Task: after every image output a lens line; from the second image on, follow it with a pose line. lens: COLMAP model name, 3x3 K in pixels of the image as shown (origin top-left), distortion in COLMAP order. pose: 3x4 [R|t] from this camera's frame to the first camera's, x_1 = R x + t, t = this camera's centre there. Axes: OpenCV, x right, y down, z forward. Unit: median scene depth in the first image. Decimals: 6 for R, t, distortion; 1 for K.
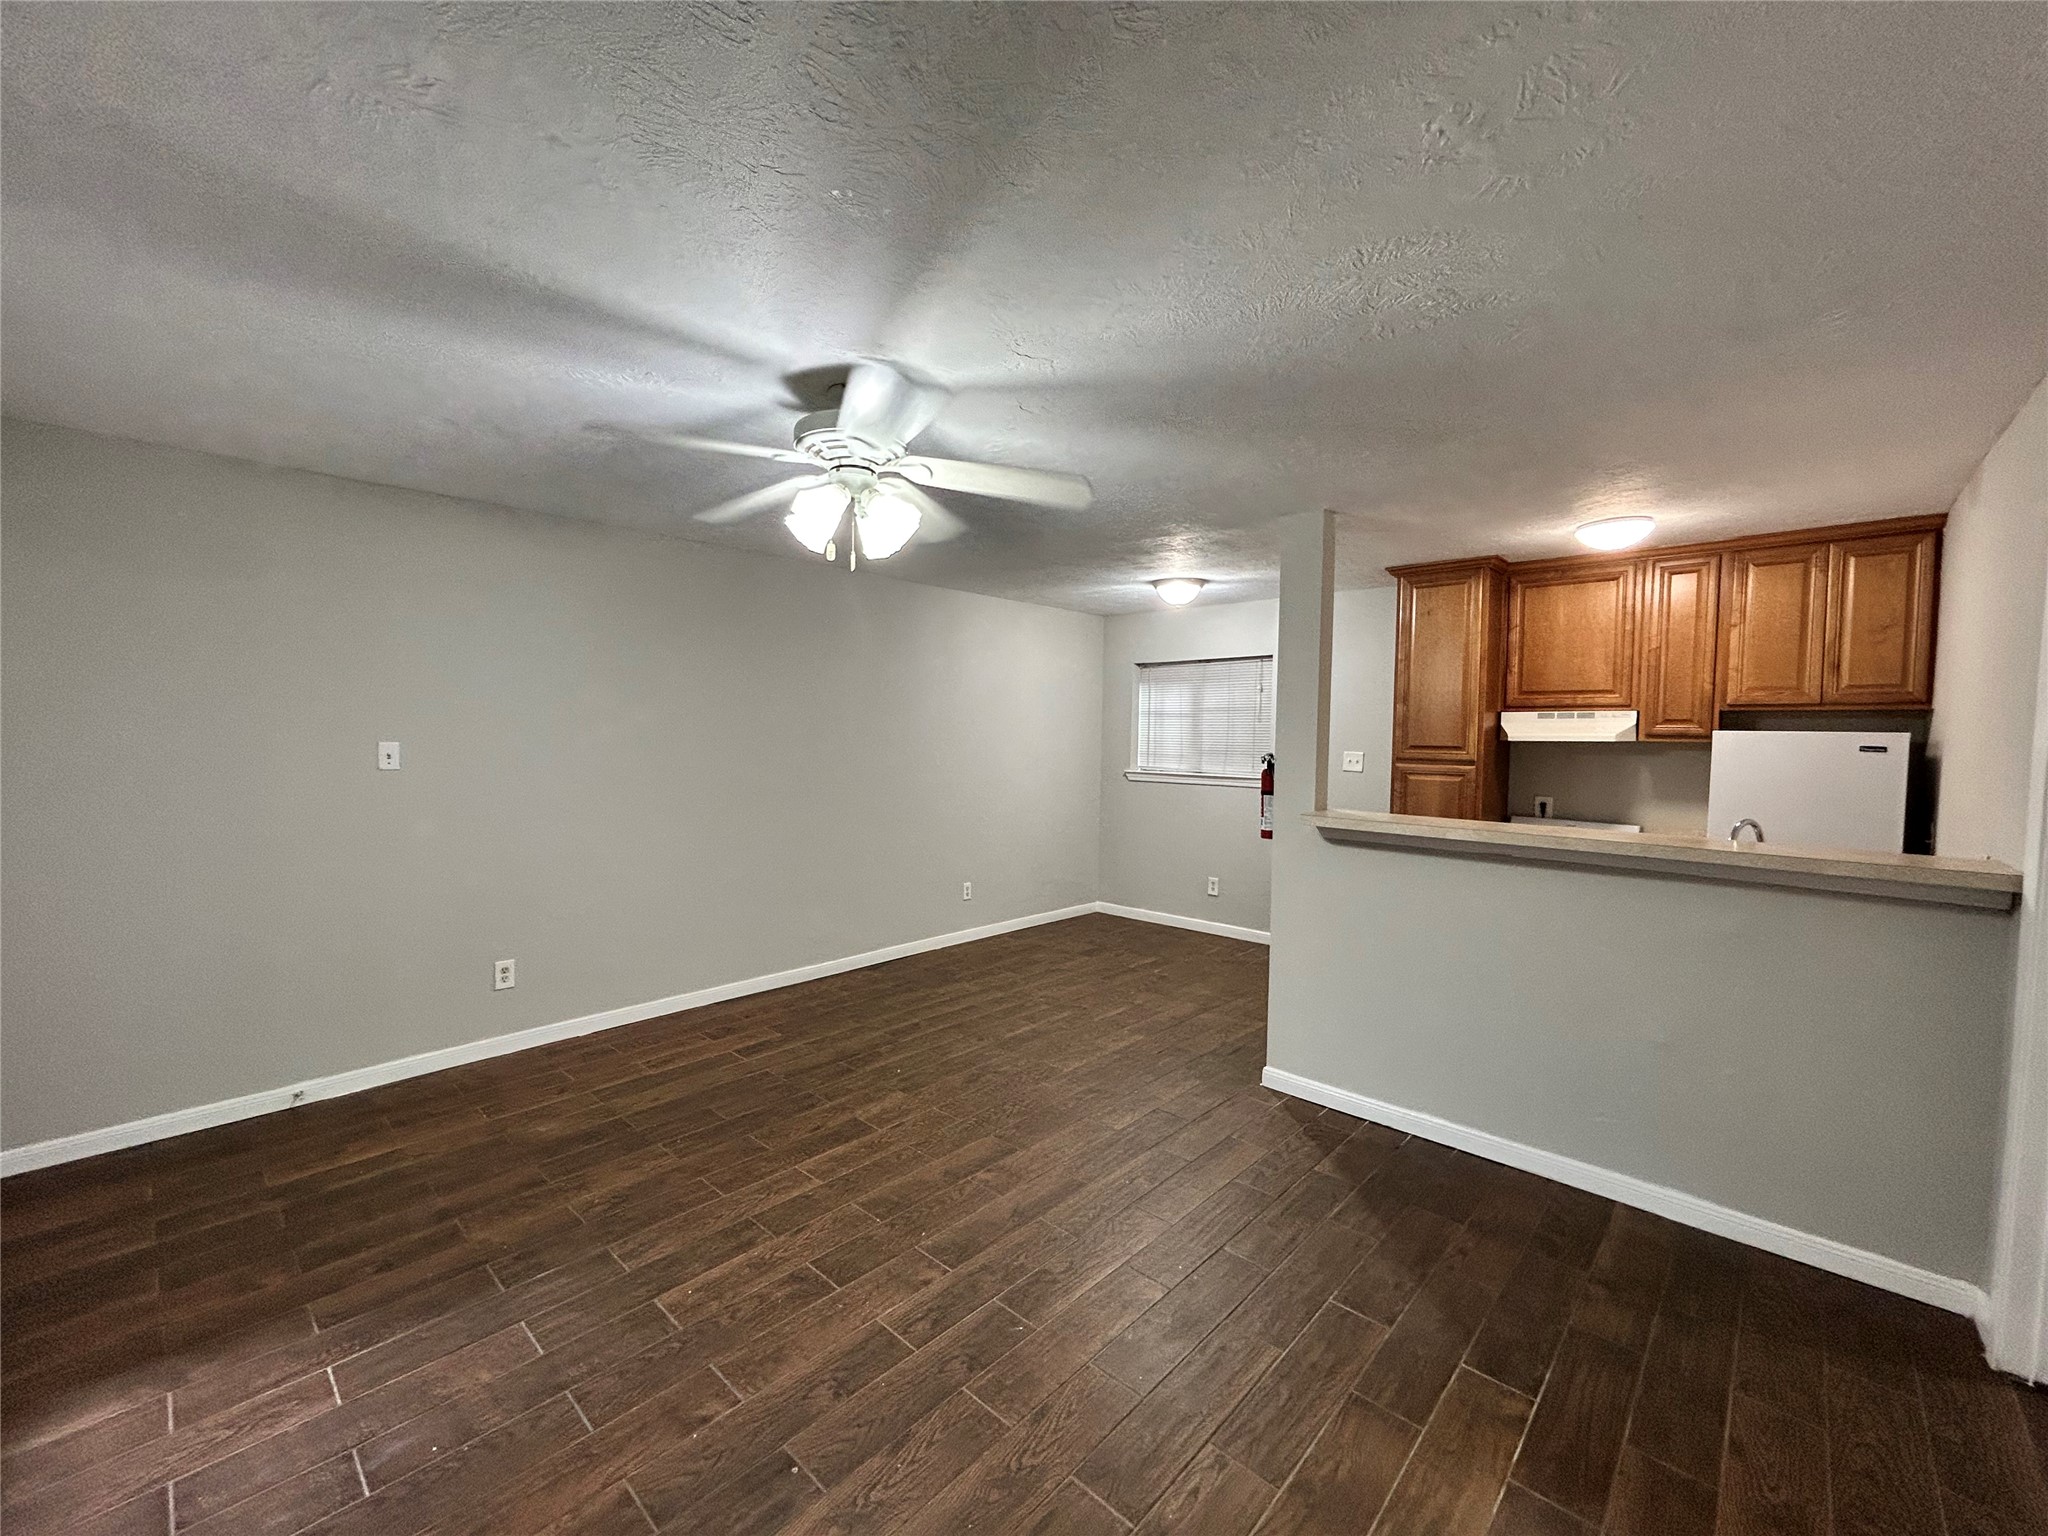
lens RADIAL K [[832.7, 0, 1024.0], [0, 832.7, 768.0], [0, 0, 1]] dist [-0.003680, 0.002429]
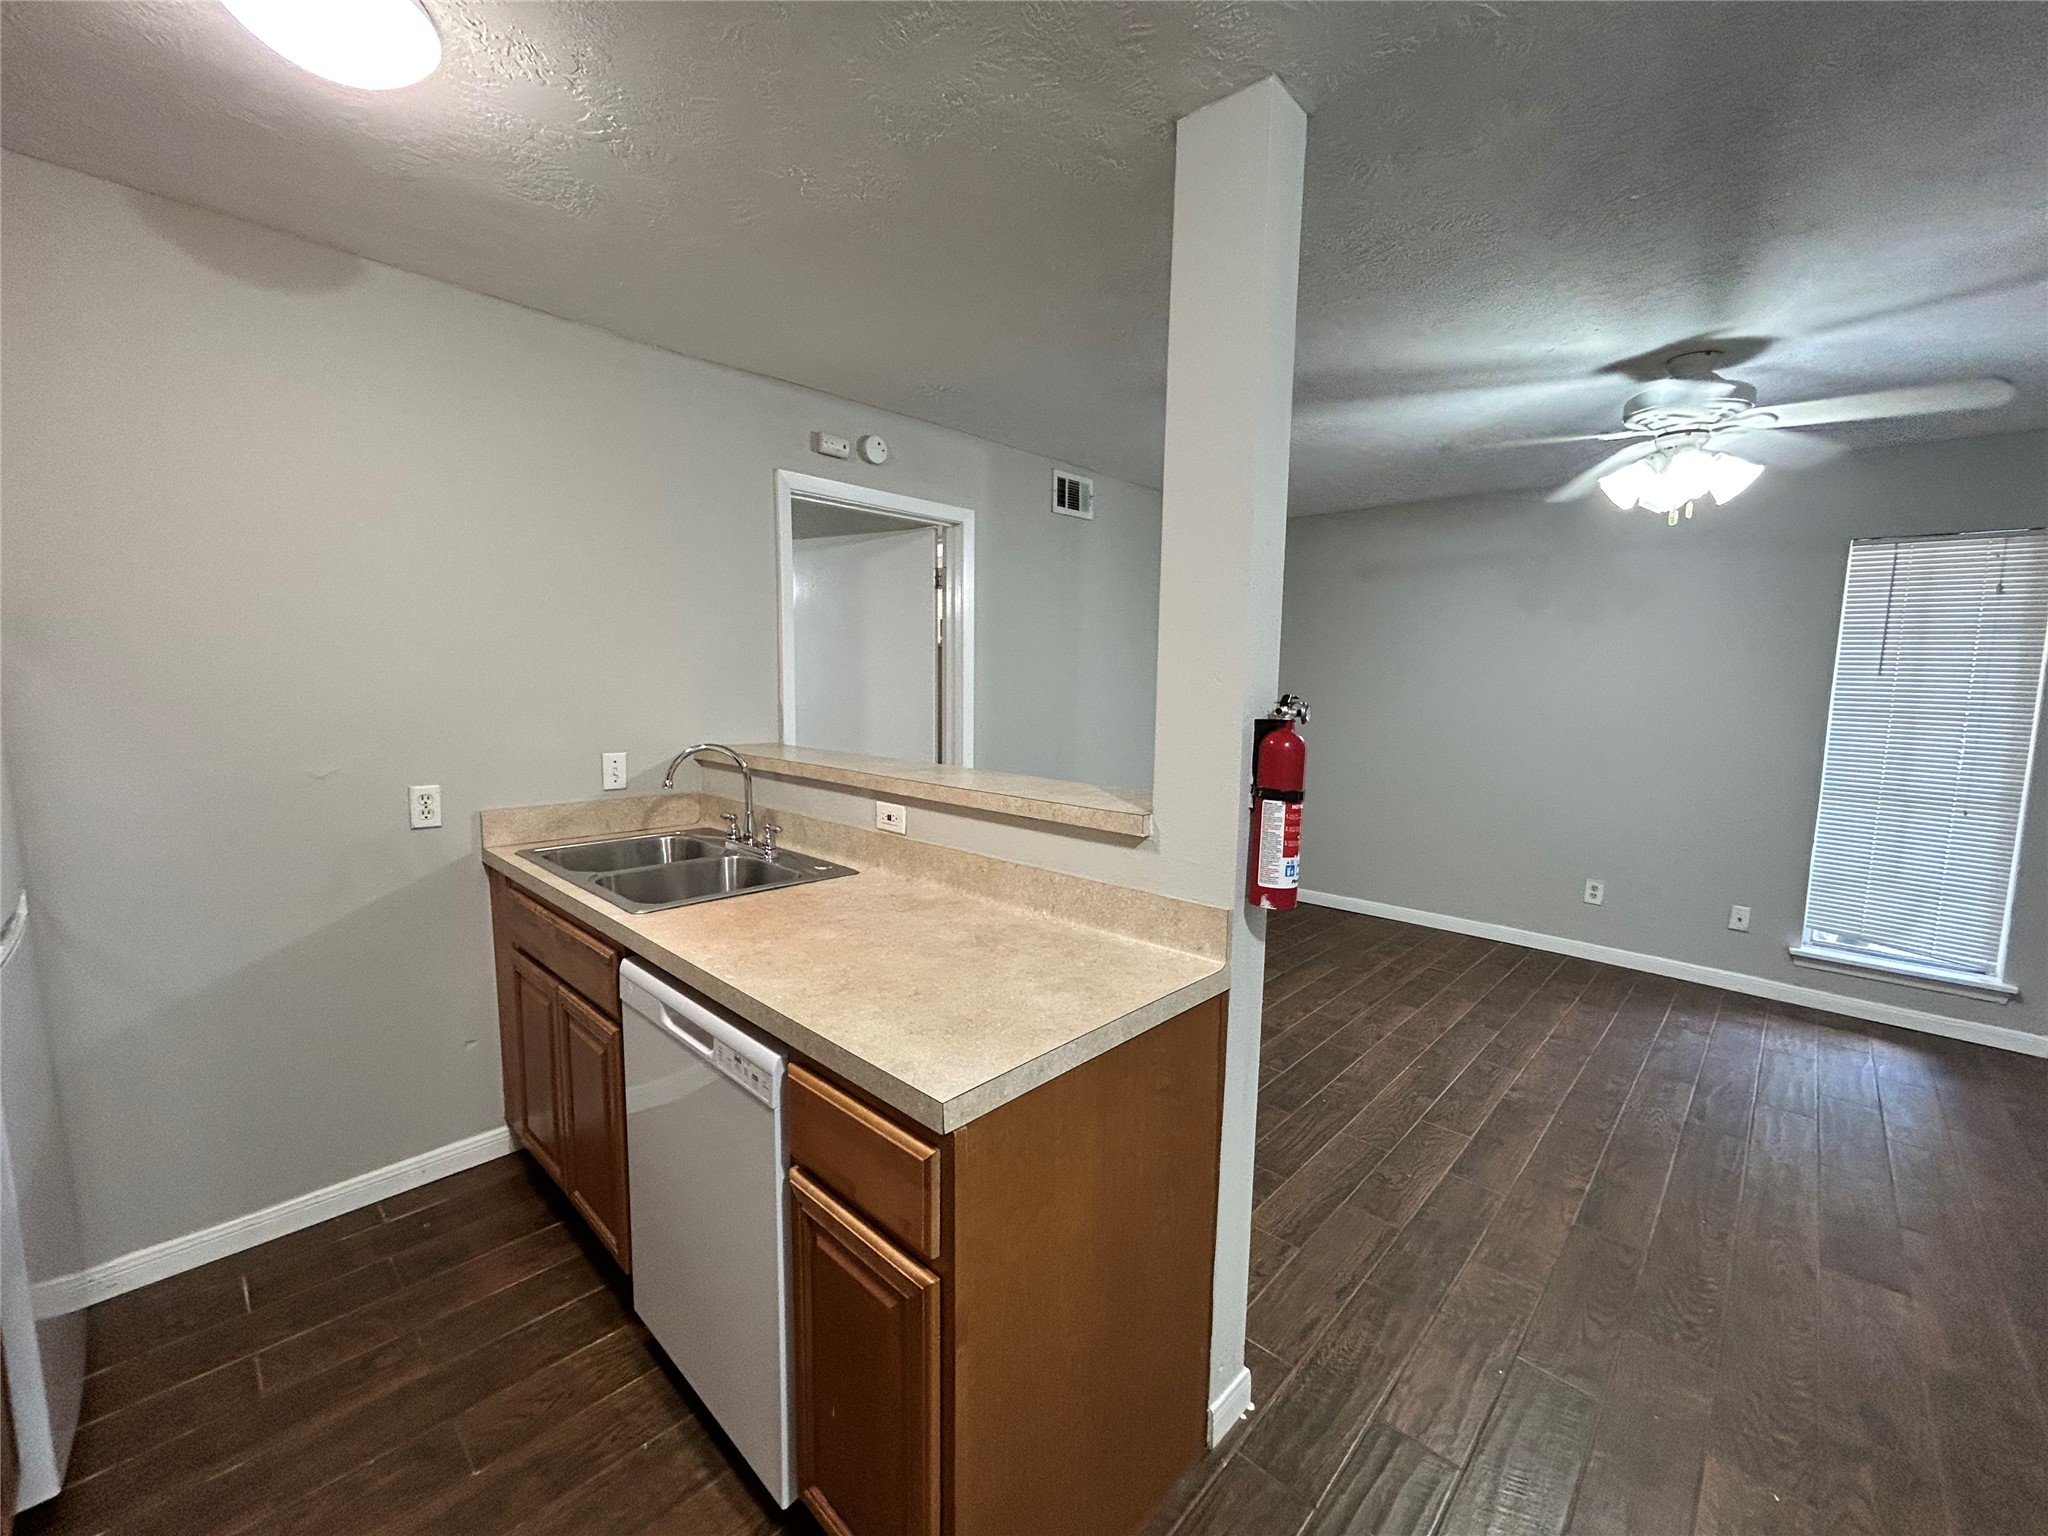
lens RADIAL K [[832.7, 0, 1024.0], [0, 832.7, 768.0], [0, 0, 1]] dist [-0.003680, 0.002429]
pose [[-0.999514, -0.029987, 0.008466, 0.343087], [-0.028257, 0.986824, 0.159309, -0.037145], [-0.013132, 0.158993, -0.987192, 1.157608]]
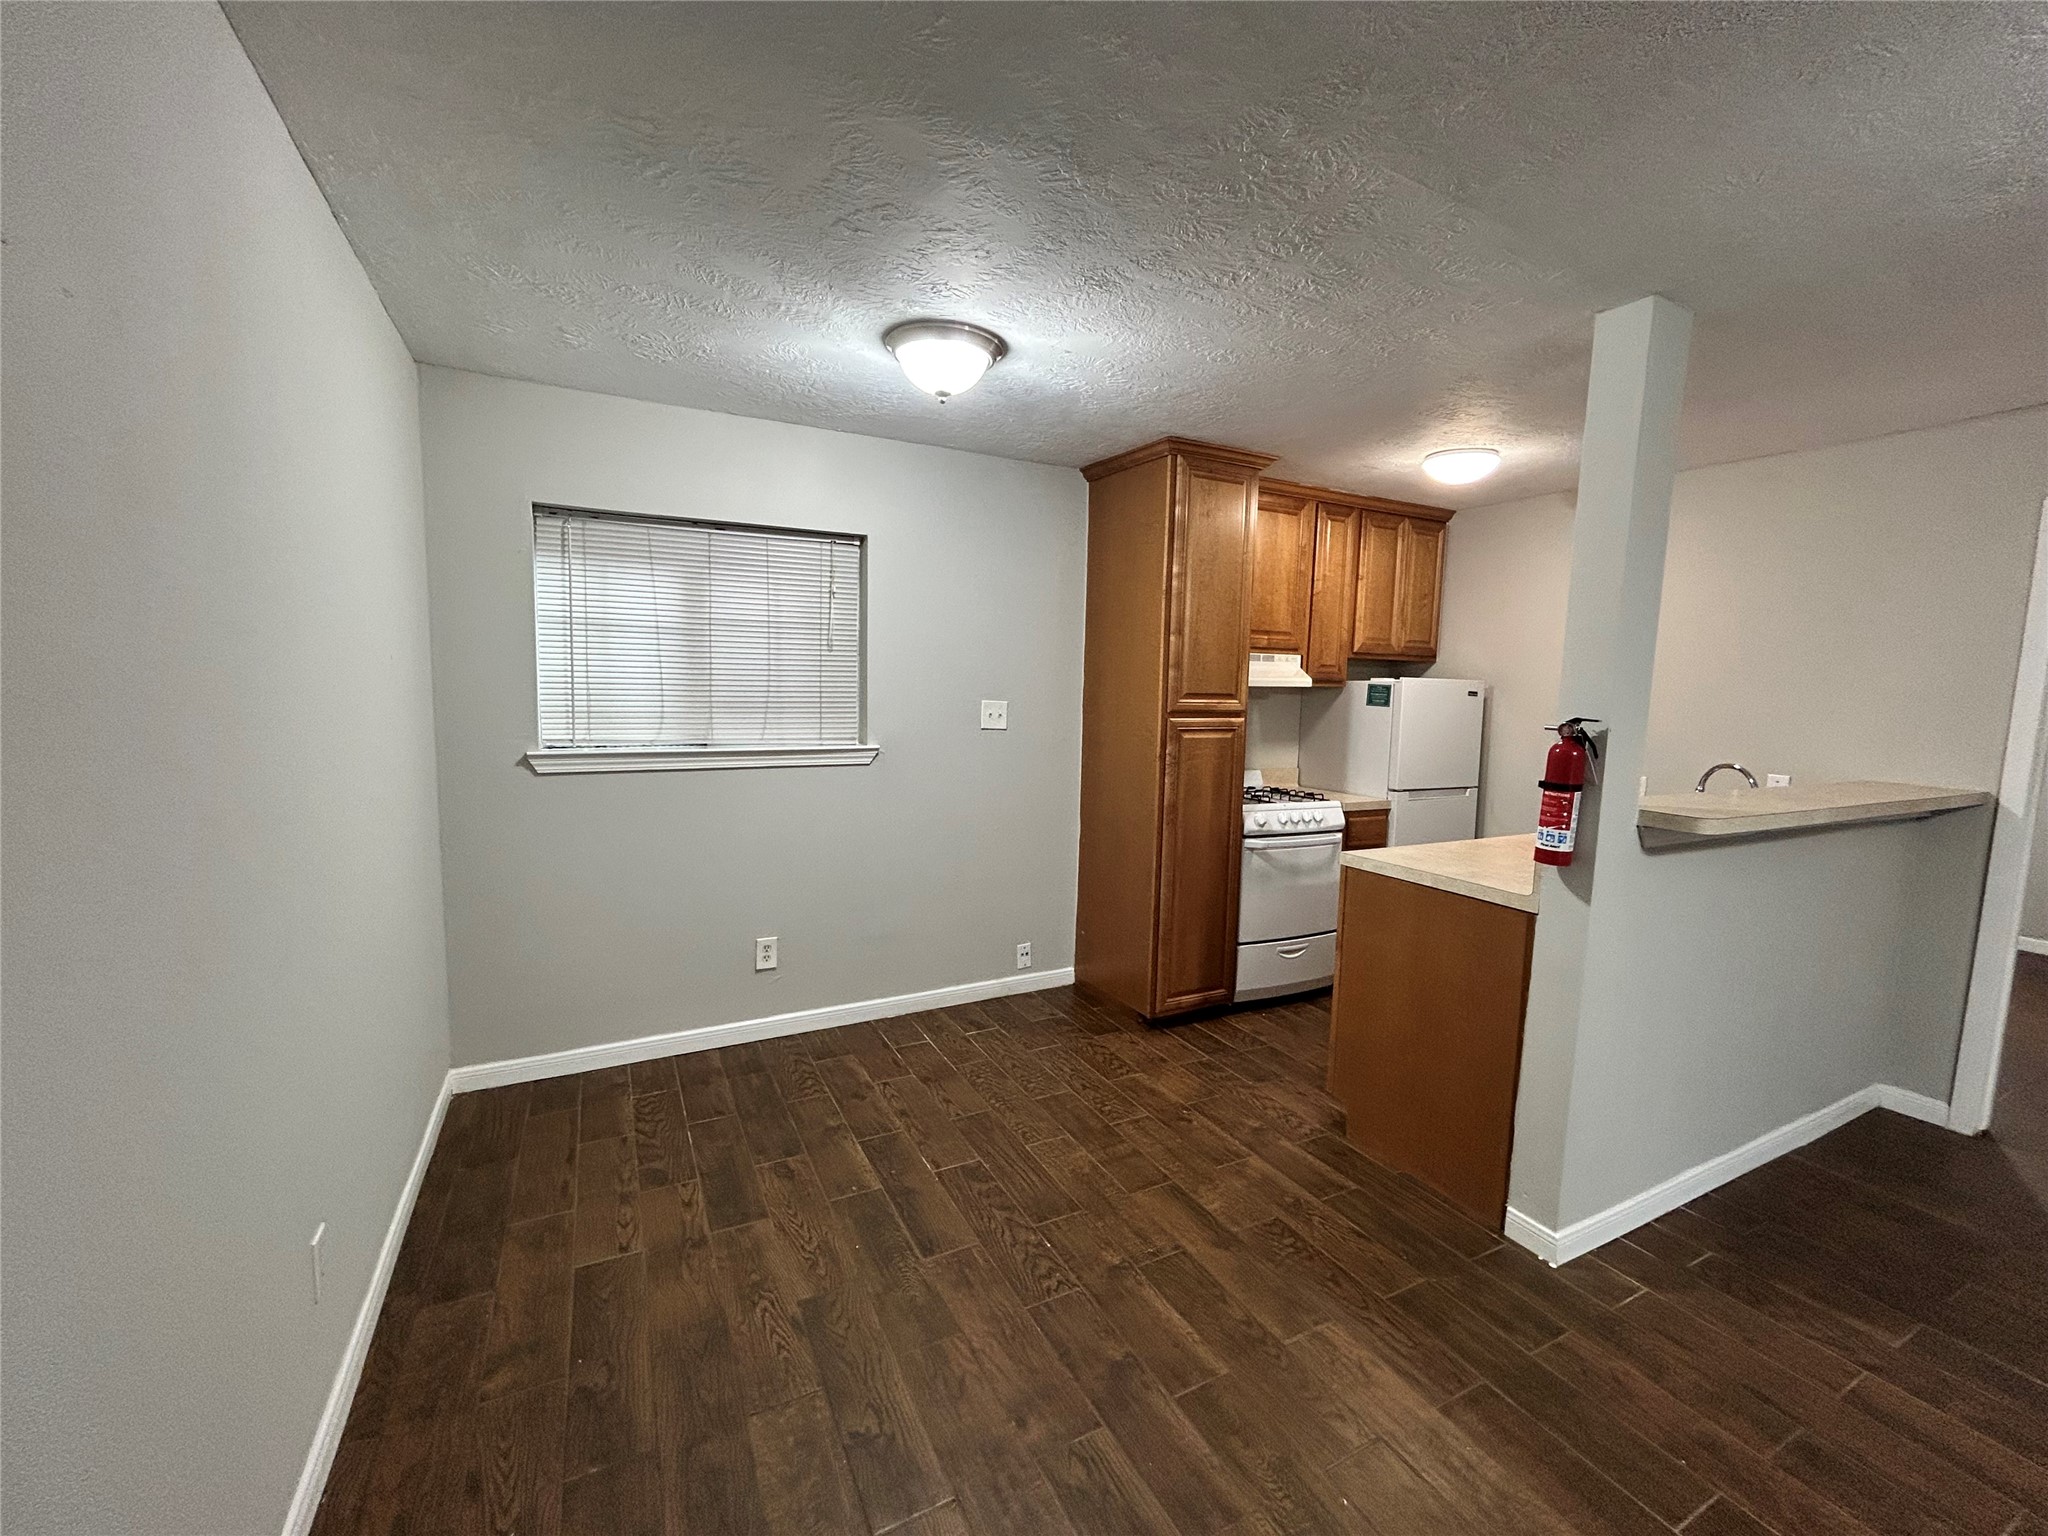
lens RADIAL K [[832.7, 0, 1024.0], [0, 832.7, 768.0], [0, 0, 1]] dist [-0.003680, 0.002429]
pose [[0.337273, -0.101950, 0.935870, -0.307593], [0.022691, 0.994710, 0.100182, -0.041493], [-0.941134, -0.012553, 0.337802, 0.959106]]
